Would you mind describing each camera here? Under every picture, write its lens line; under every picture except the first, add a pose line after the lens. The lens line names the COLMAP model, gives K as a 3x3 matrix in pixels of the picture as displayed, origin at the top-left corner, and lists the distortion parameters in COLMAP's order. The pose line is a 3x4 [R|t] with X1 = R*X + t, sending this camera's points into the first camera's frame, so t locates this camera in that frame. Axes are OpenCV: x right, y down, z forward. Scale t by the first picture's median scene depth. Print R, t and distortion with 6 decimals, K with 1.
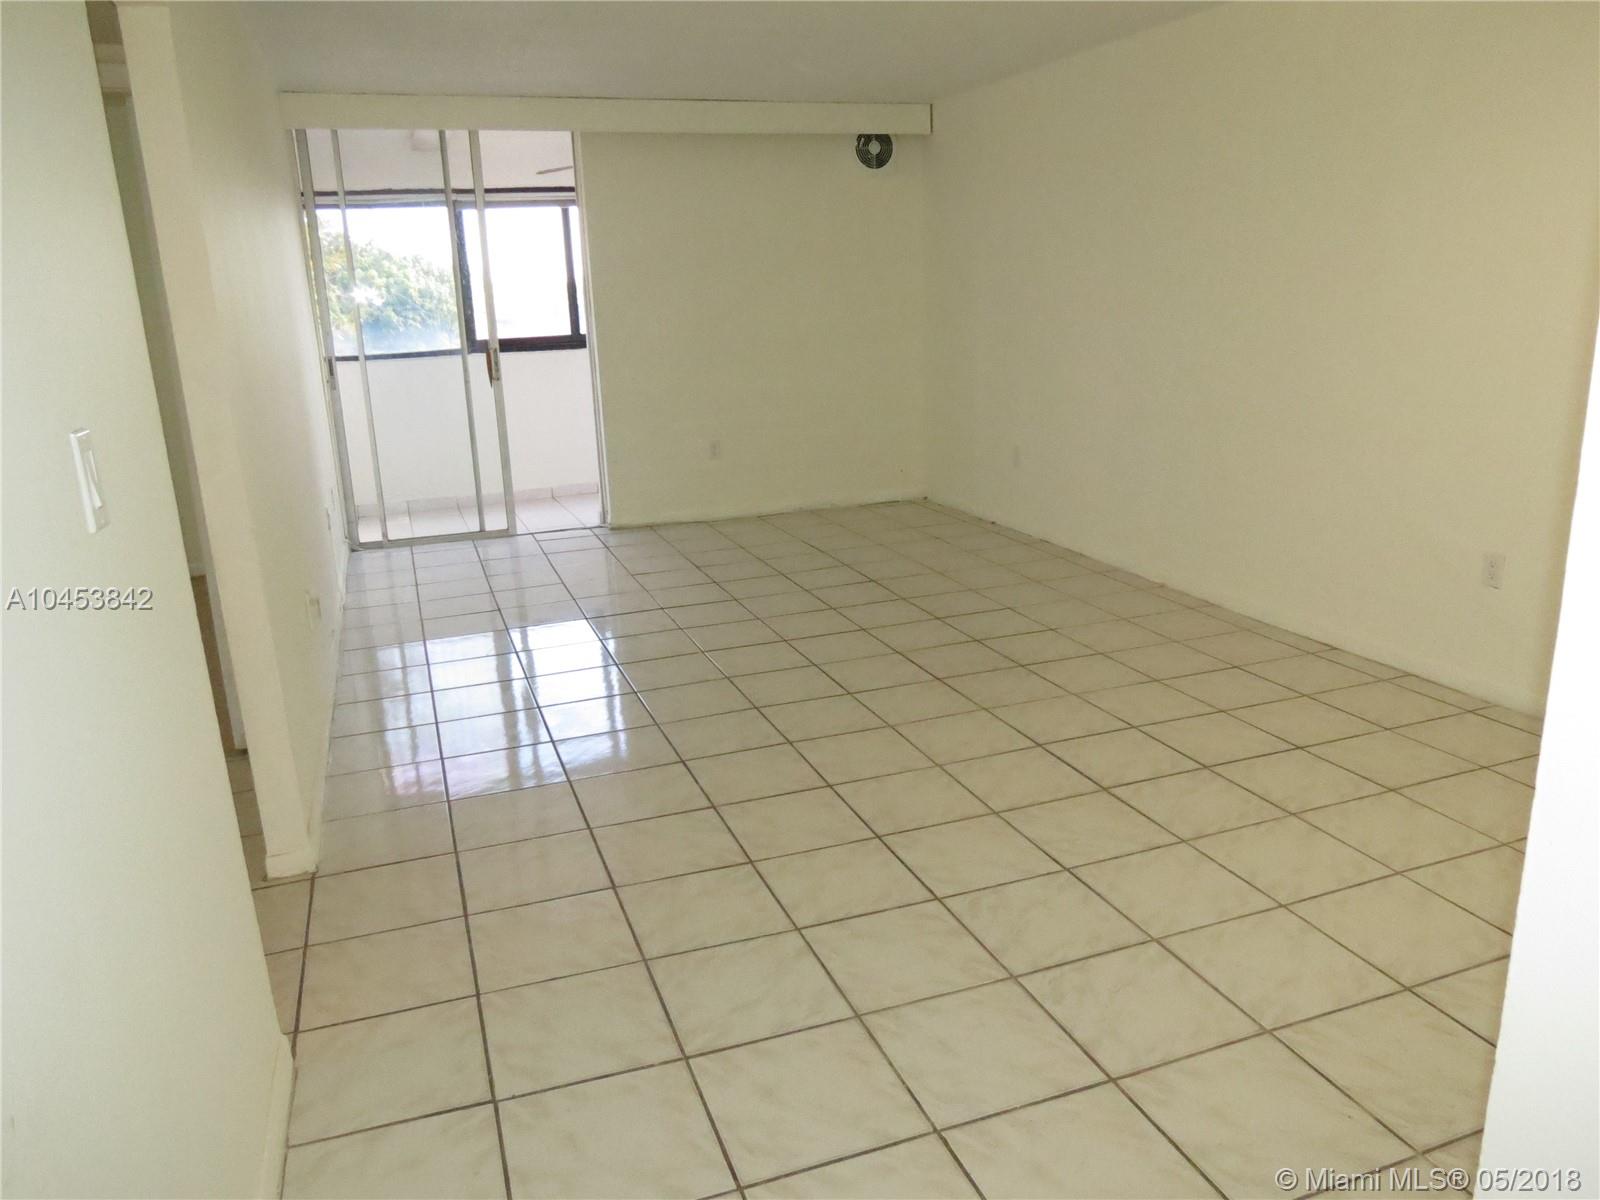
lens RADIAL K [[1142.7, 0, 803.6], [0, 1142.7, 593.2], [0, 0, 1]] dist [-0.028027, 0.002091]
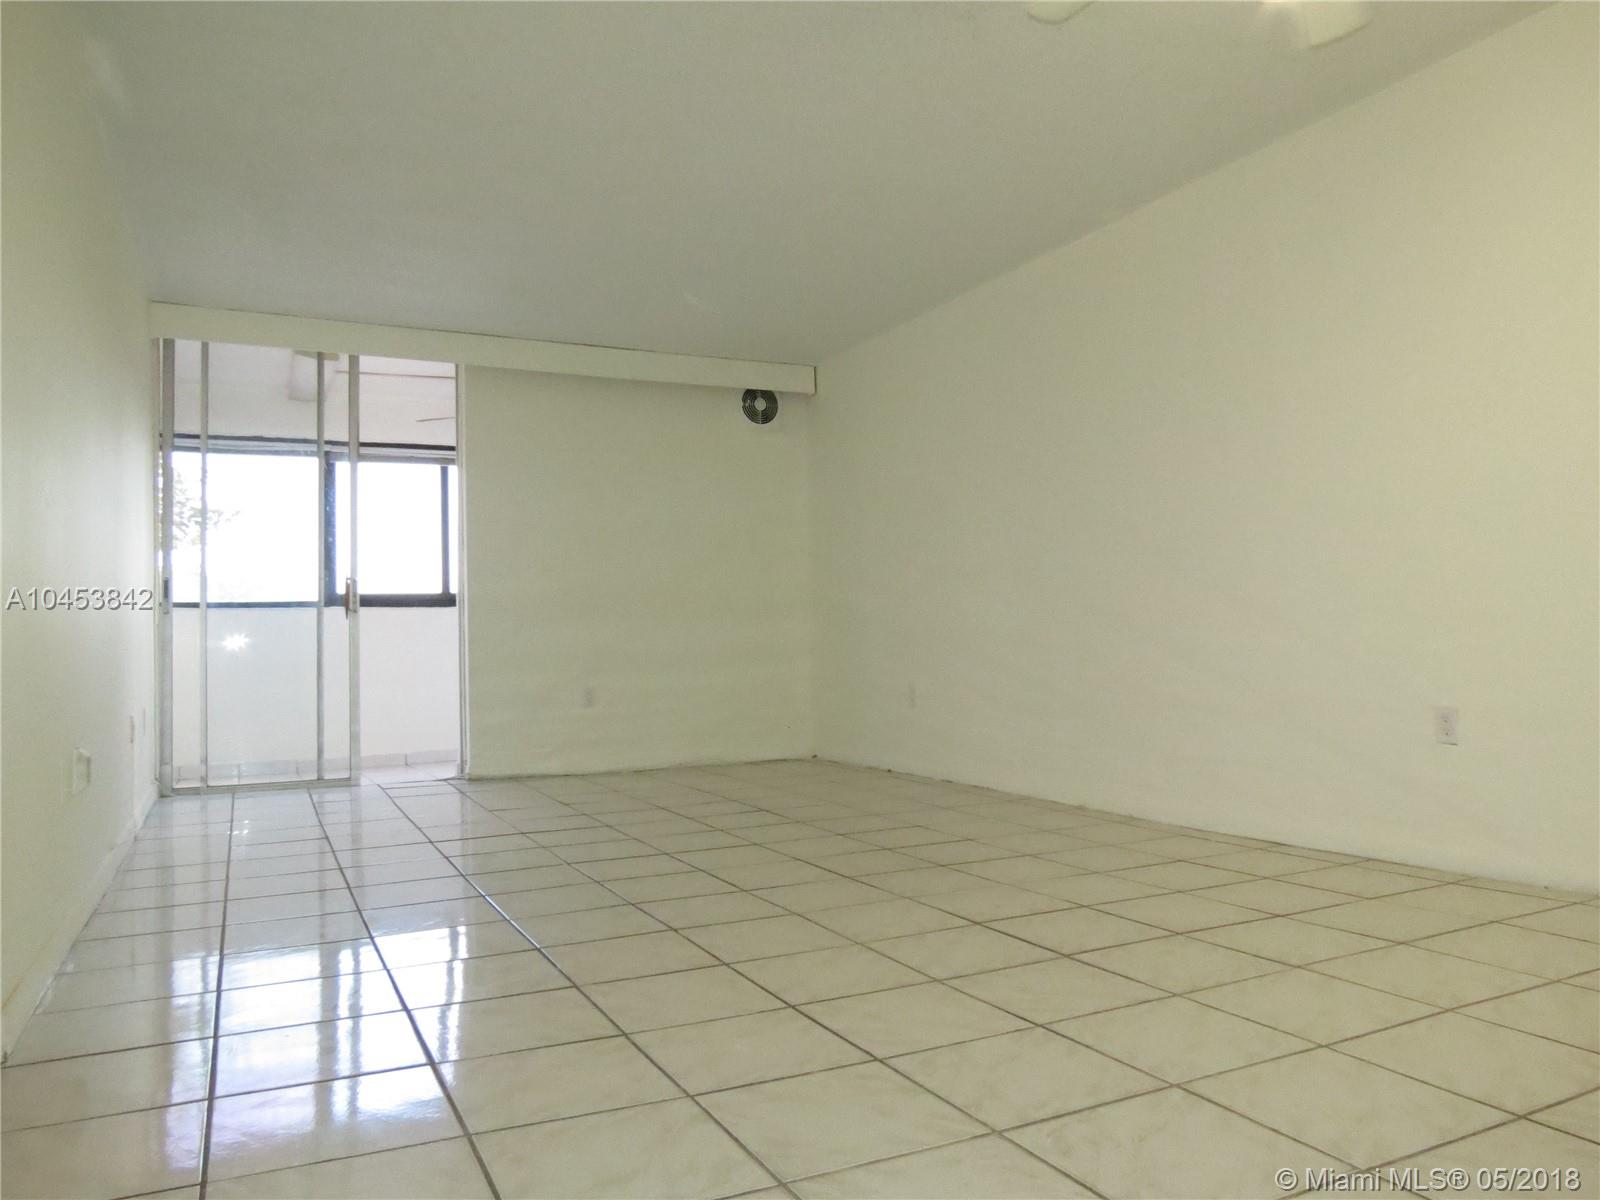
lens RADIAL K [[1131.0, 0, 807.1], [0, 1131.0, 598.3], [0, 0, 1]] dist [-0.002632, -0.006690]
pose [[0.993529, 0.016814, 0.112328, -0.006722], [0.018740, 0.951159, -0.308131, 0.084149], [-0.112023, 0.308242, 0.944689, 0.086697]]
